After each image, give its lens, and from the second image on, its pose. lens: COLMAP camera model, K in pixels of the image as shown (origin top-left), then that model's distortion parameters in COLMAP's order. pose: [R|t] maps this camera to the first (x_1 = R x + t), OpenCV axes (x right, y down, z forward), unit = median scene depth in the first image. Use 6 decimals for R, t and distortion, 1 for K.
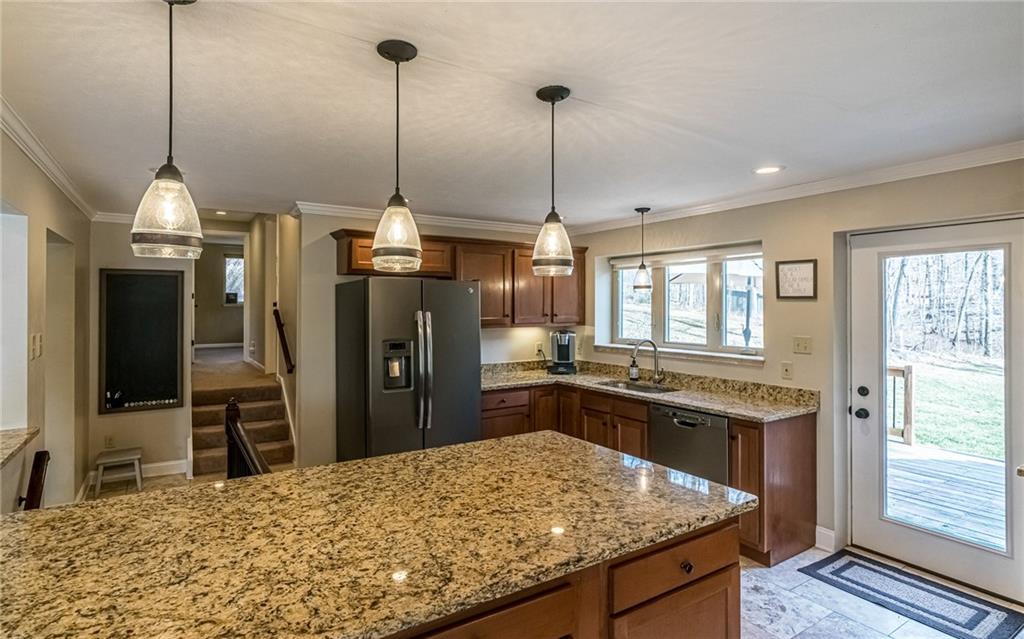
lens RADIAL K [[523.8, 0, 514.6], [0, 523.8, 313.7], [0, 0, 1]] dist [-0.002045, -0.000060]
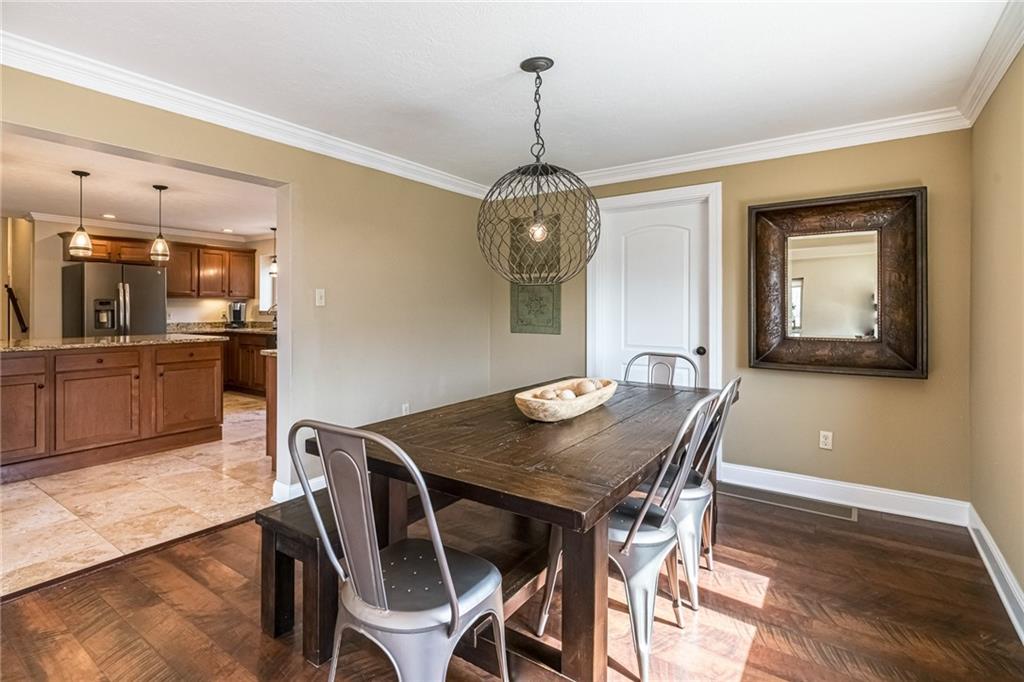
lens RADIAL K [[497.9, 0, 473.4], [0, 497.9, 313.6], [0, 0, 1]] dist [-0.009634, 0.000054]
pose [[0.939955, -0.003297, 0.341284, 0.304019], [0.003111, 0.999995, 0.001092, 0.083730], [-0.341285, 0.000035, 0.939960, -0.790868]]
